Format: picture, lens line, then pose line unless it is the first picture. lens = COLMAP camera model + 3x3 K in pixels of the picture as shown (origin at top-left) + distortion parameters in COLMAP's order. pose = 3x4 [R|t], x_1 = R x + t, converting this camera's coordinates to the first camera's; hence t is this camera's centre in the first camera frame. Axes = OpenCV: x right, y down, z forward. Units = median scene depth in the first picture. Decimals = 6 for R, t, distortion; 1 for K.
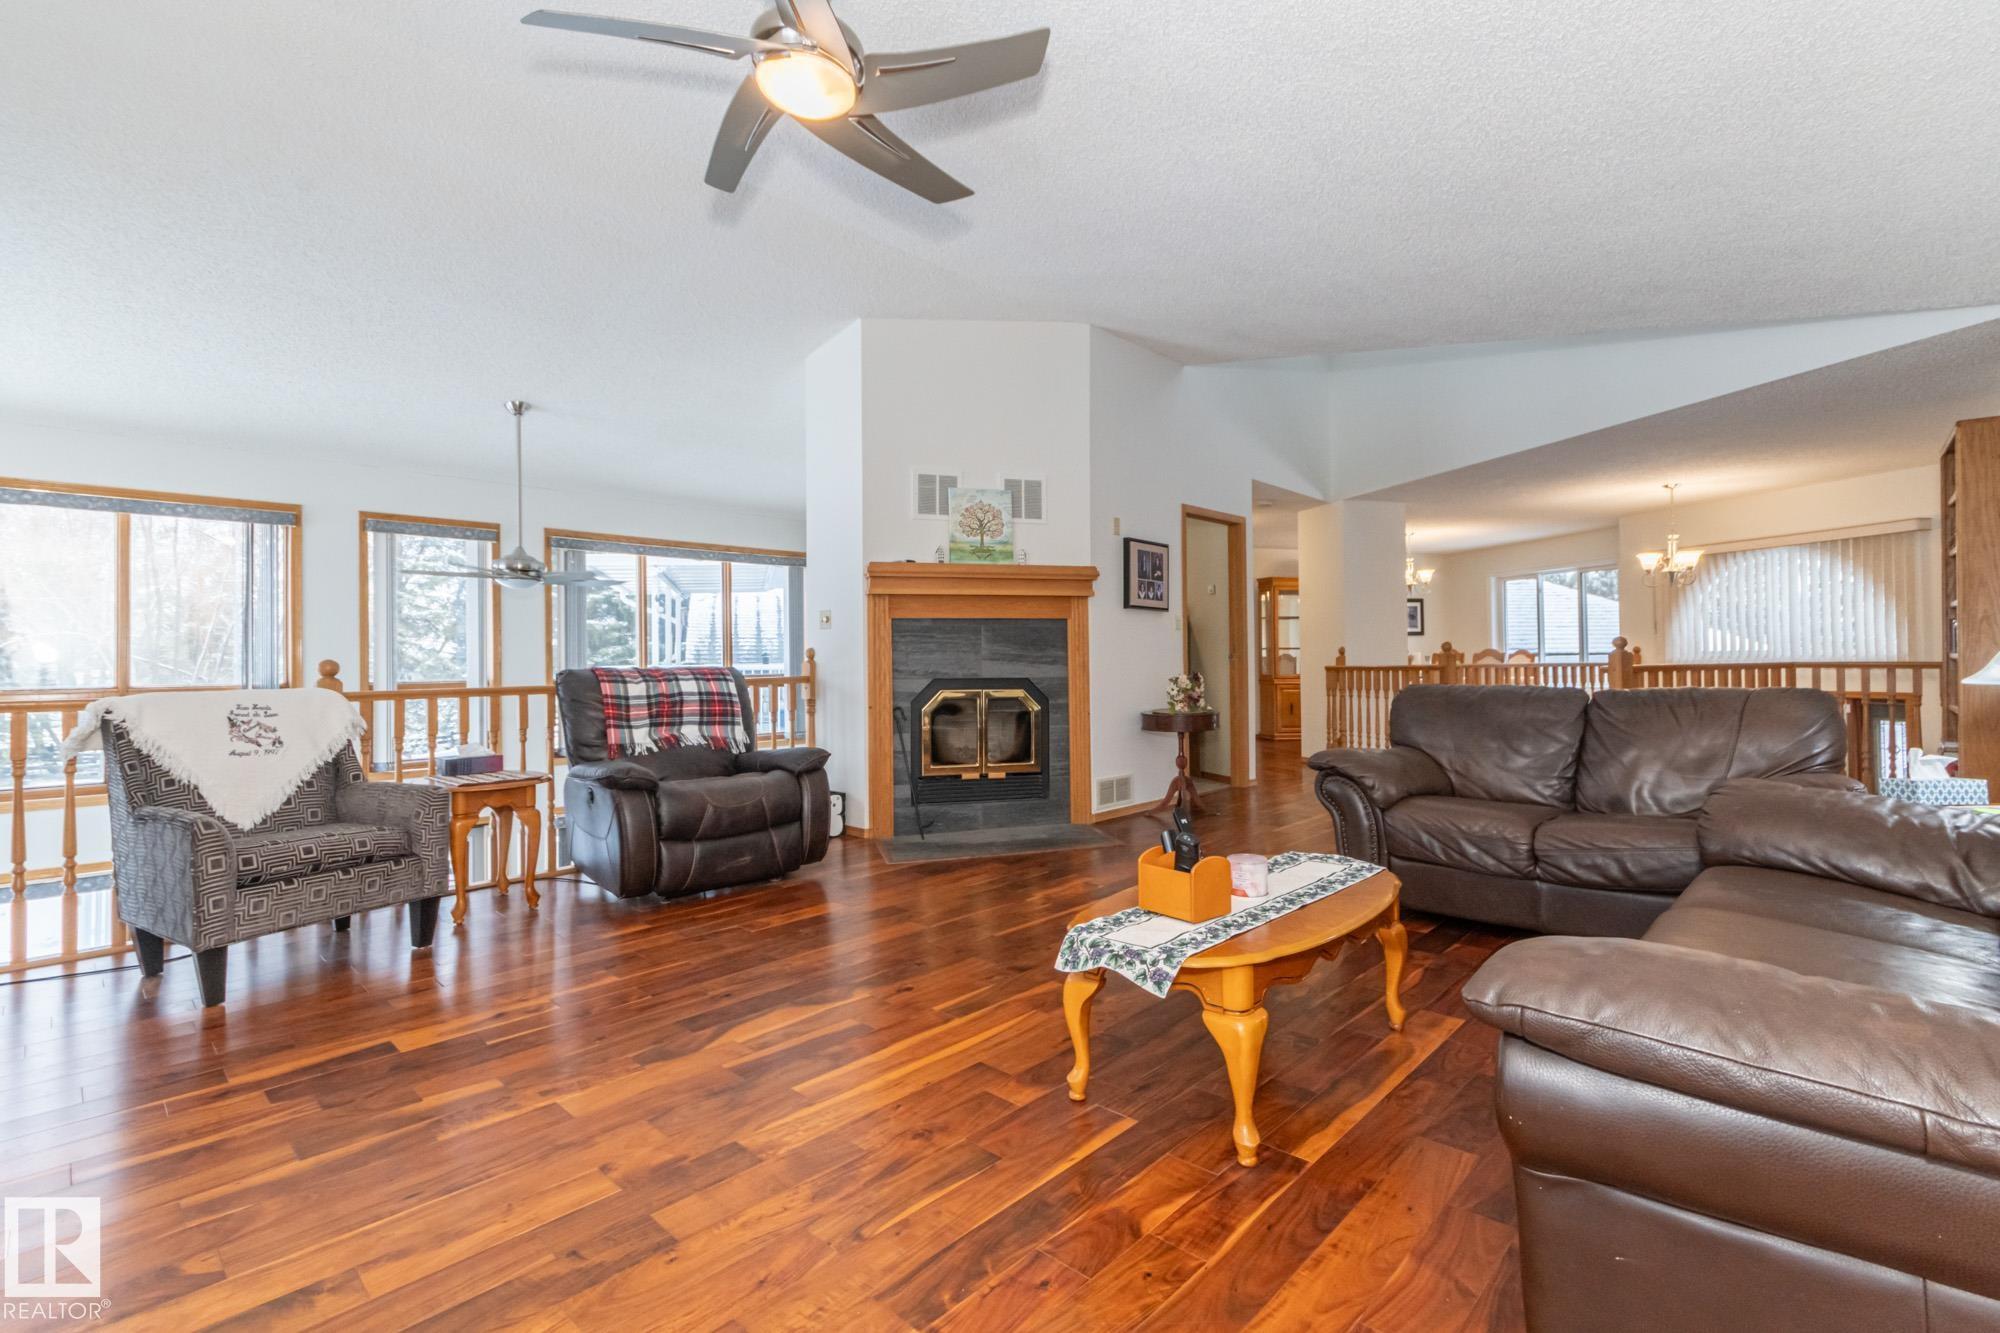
lens RADIAL K [[944.8, 0, 966.6], [0, 944.8, 661.6], [0, 0, 1]] dist [0.000727, -0.000007]
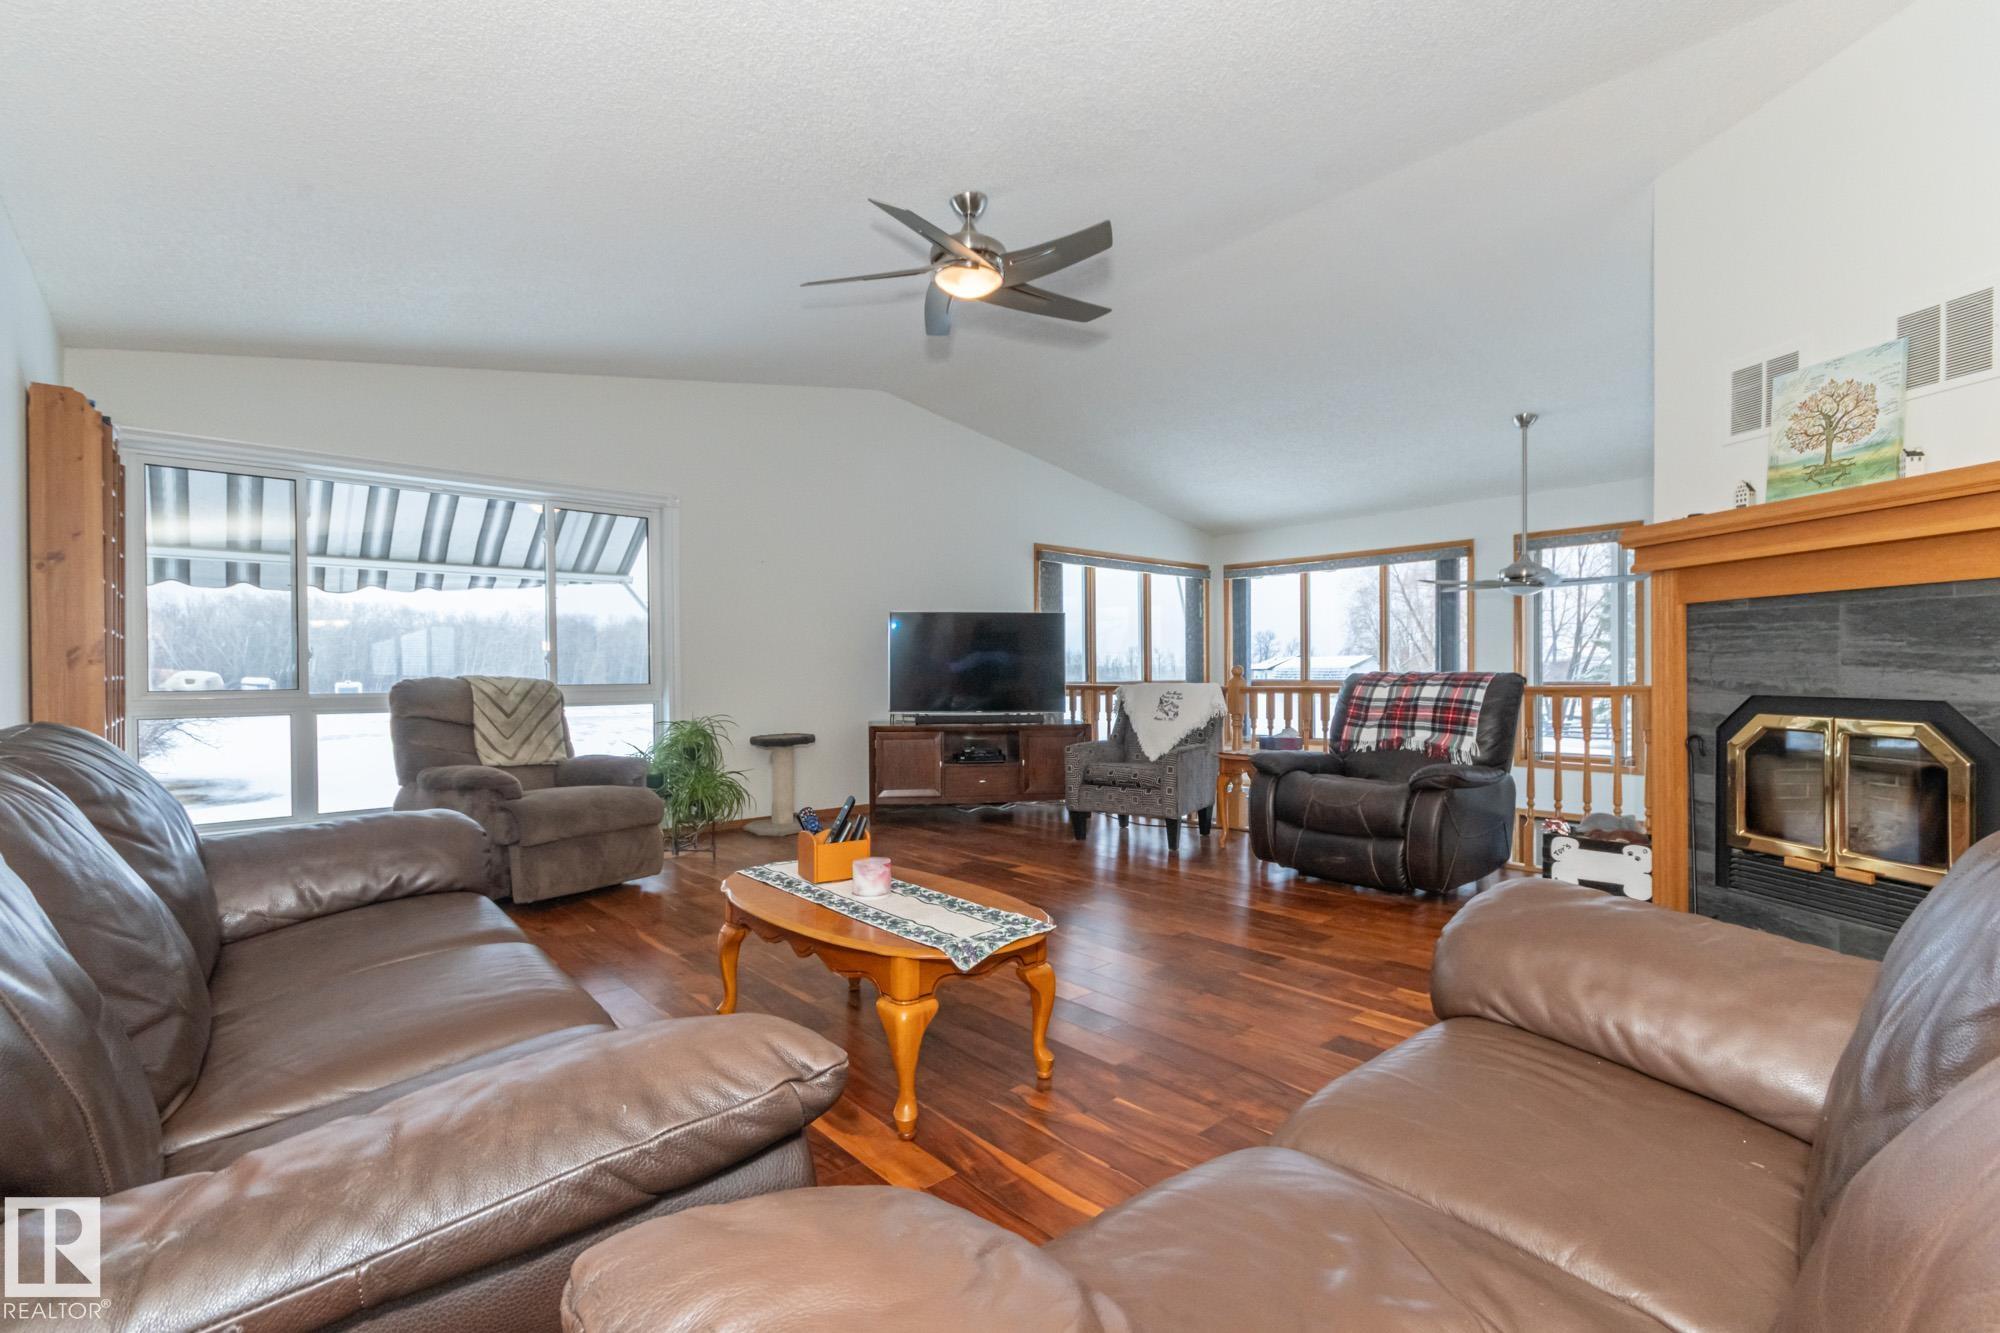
lens RADIAL K [[880.9, 0, 1030.3], [0, 880.9, 682.8], [0, 0, 1]] dist [-0.000782, -0.000286]
pose [[-0.071504, 0.023200, -0.997170, 0.578398], [0.006664, 0.999718, 0.022781, -0.006217], [0.997418, -0.005017, -0.071638, 0.566982]]
